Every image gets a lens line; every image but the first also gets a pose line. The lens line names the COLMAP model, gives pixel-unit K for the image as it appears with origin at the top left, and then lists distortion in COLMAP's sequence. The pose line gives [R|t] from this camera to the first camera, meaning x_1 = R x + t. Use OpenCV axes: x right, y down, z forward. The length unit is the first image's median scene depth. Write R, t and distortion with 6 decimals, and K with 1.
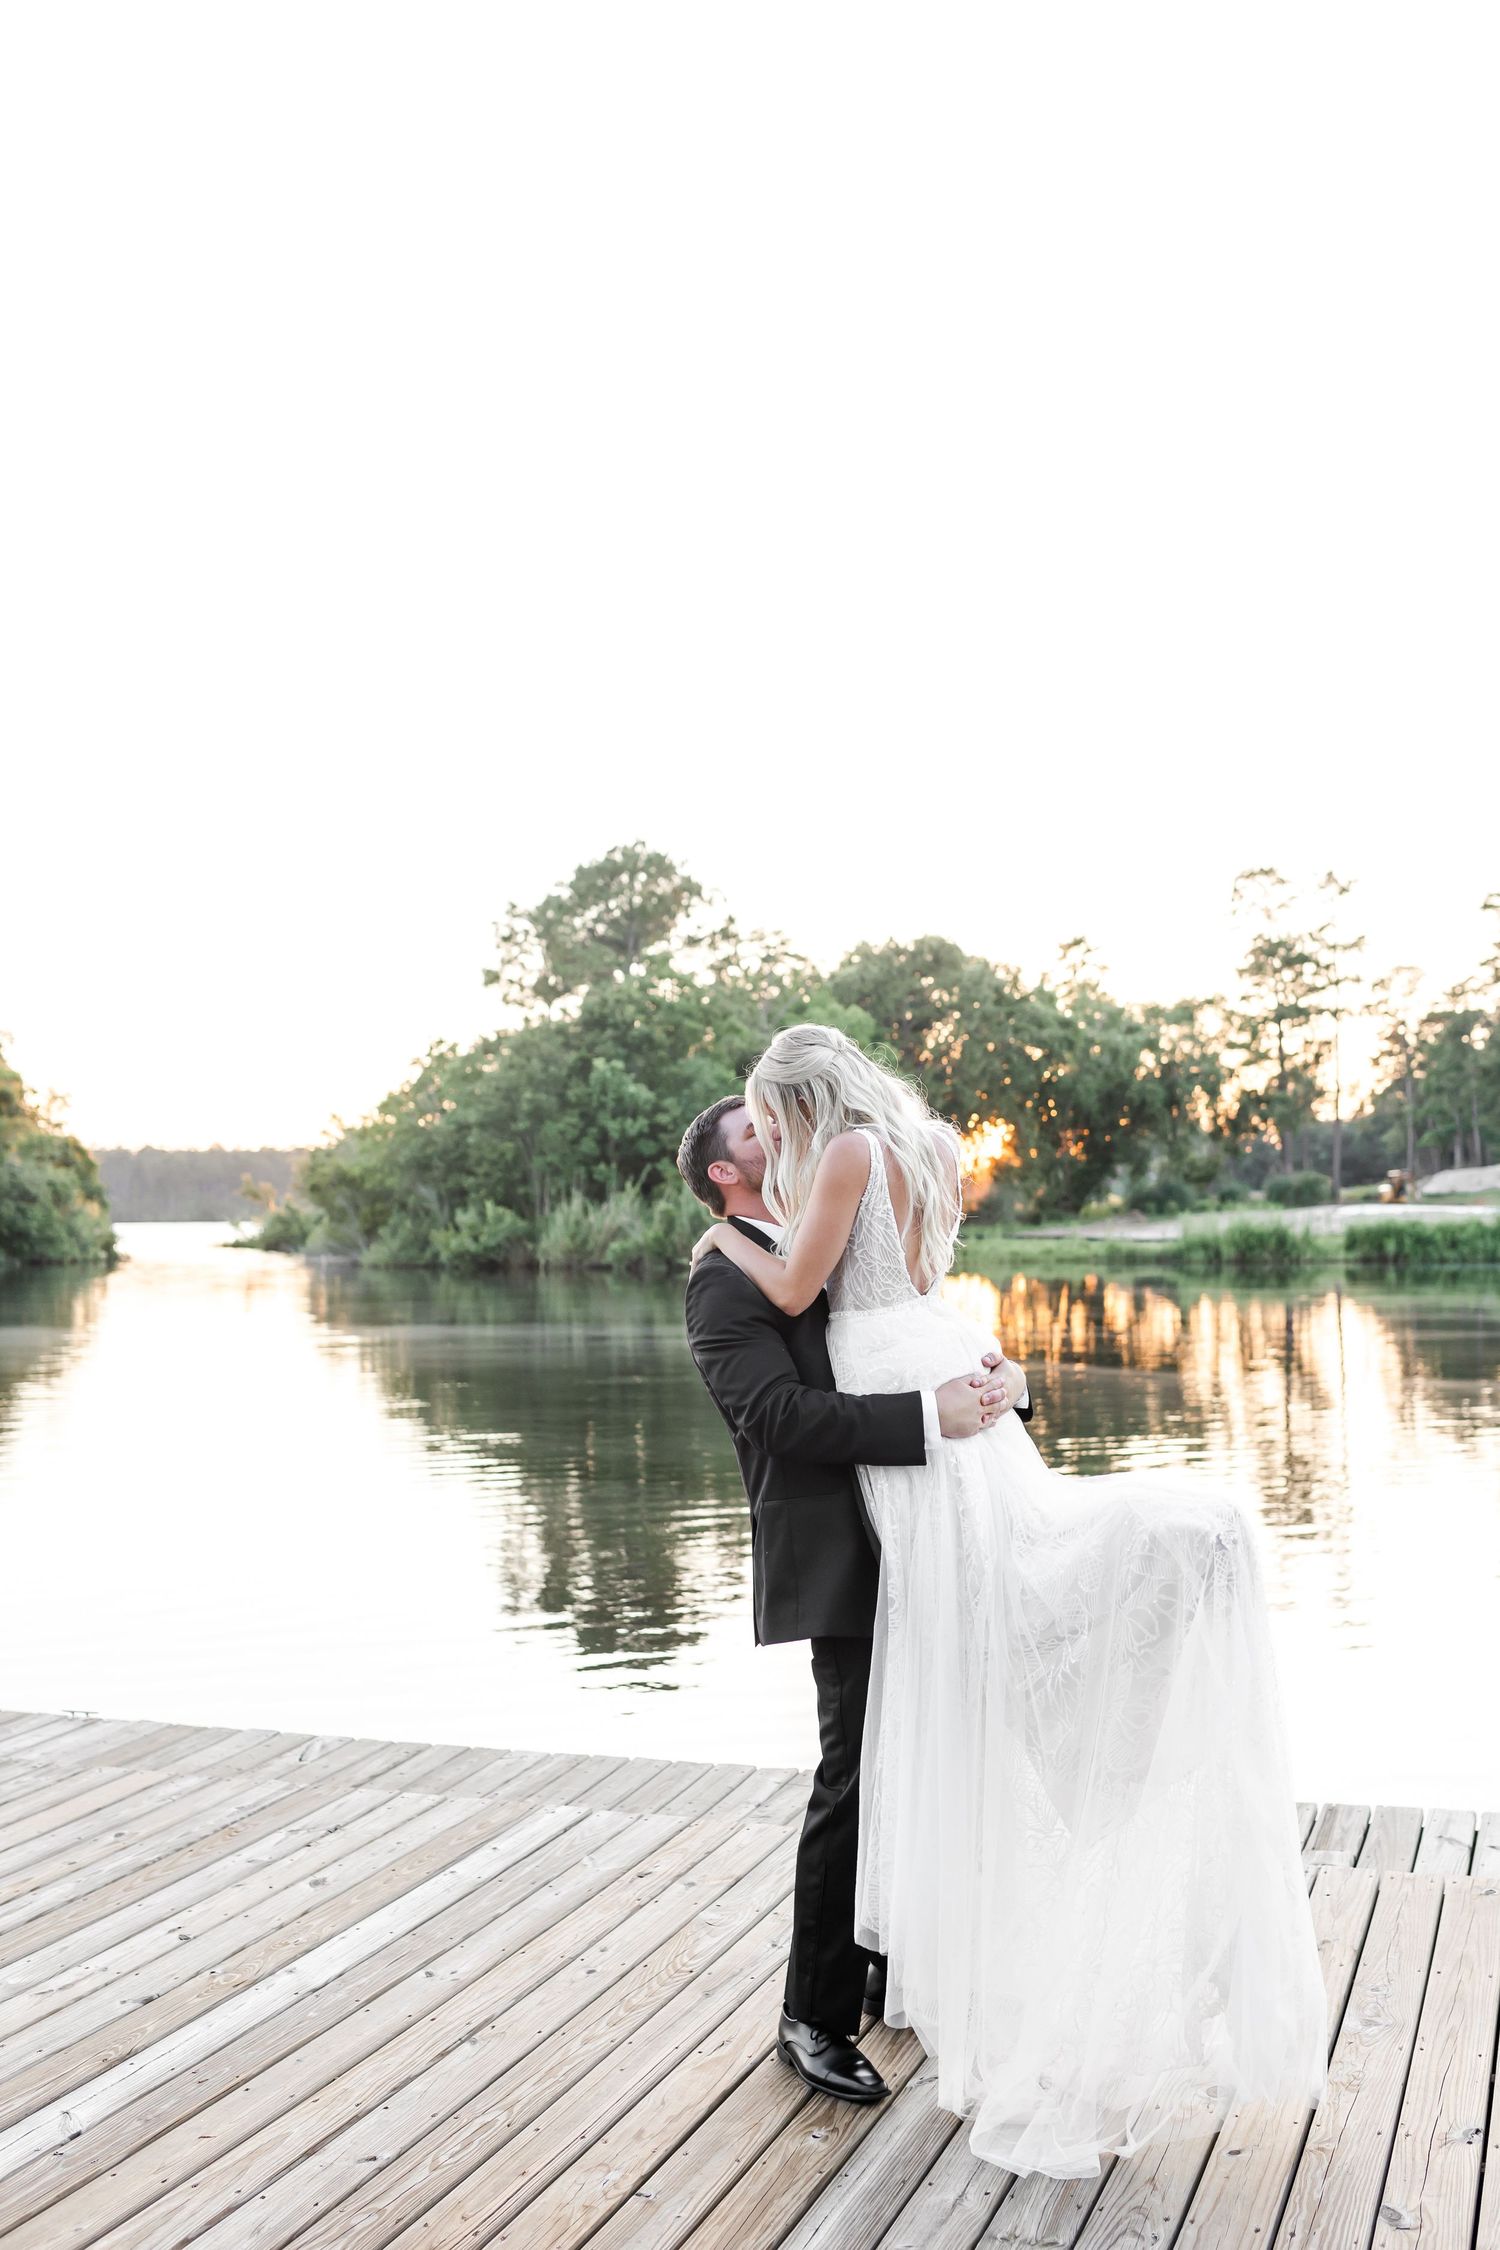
lens RADIAL K [[2228.8, 0, 757.5], [0, 2228.8, 1123.2], [0, 0, 1]] dist [-0.001113, -0.005430]
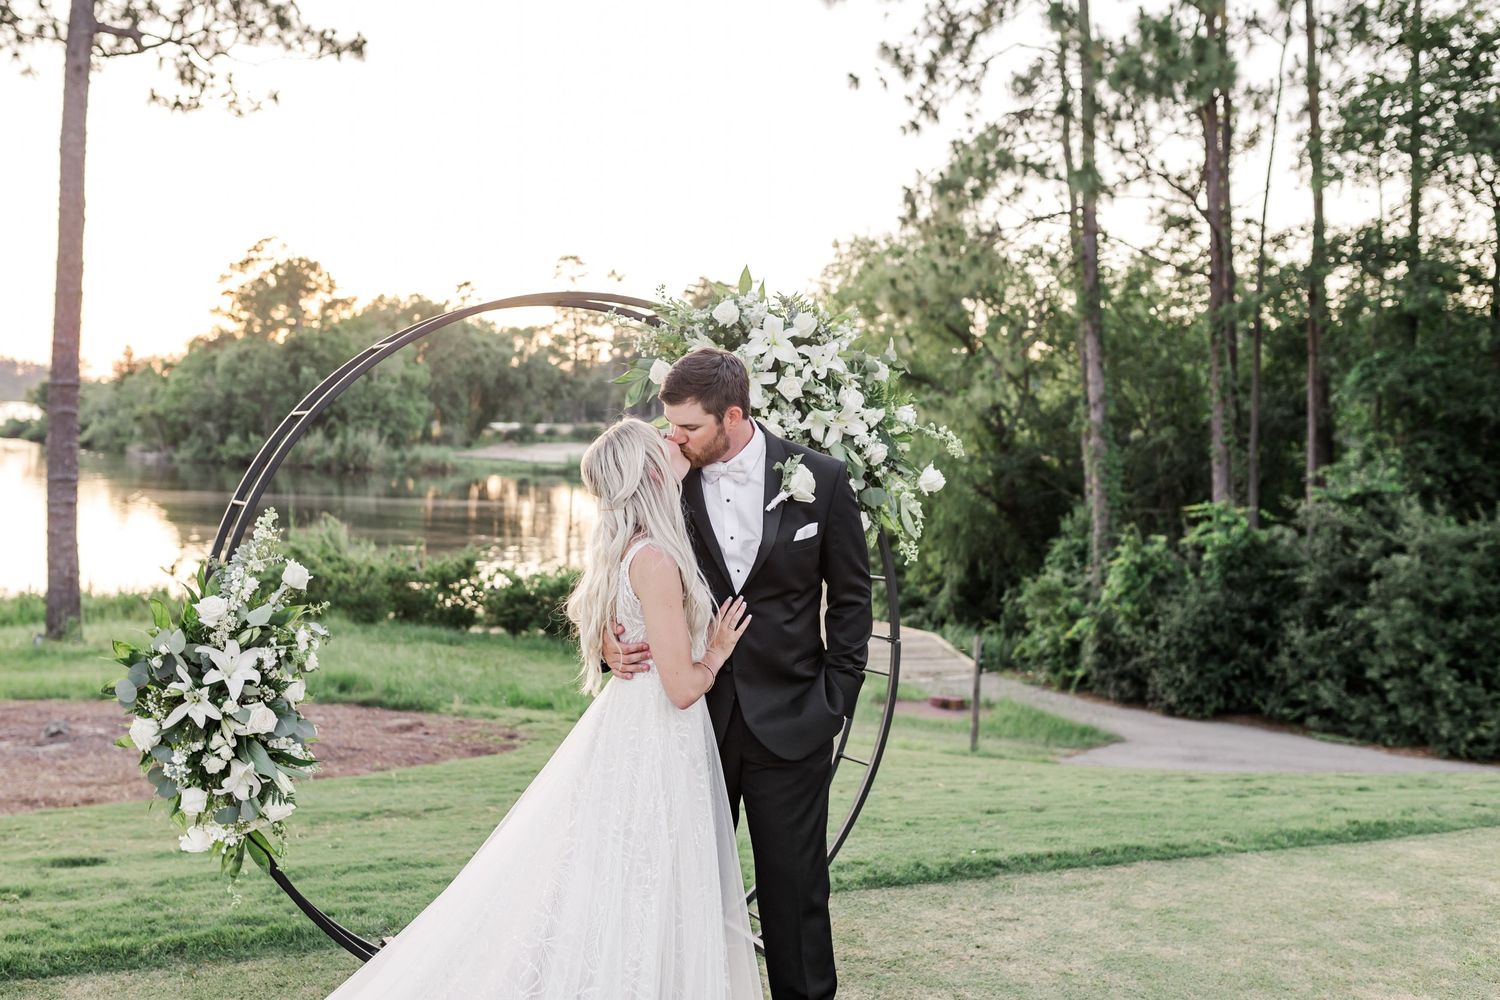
lens RADIAL K [[1548.9, 0, 699.6], [0, 1548.9, 451.4], [0, 0, 1]] dist [-0.001884, 0.013519]
pose [[0.936596, 0.043129, 0.347747, -0.162978], [-0.064817, 0.996594, 0.050973, -0.034853], [-0.344364, -0.070281, 0.936202, -0.360080]]
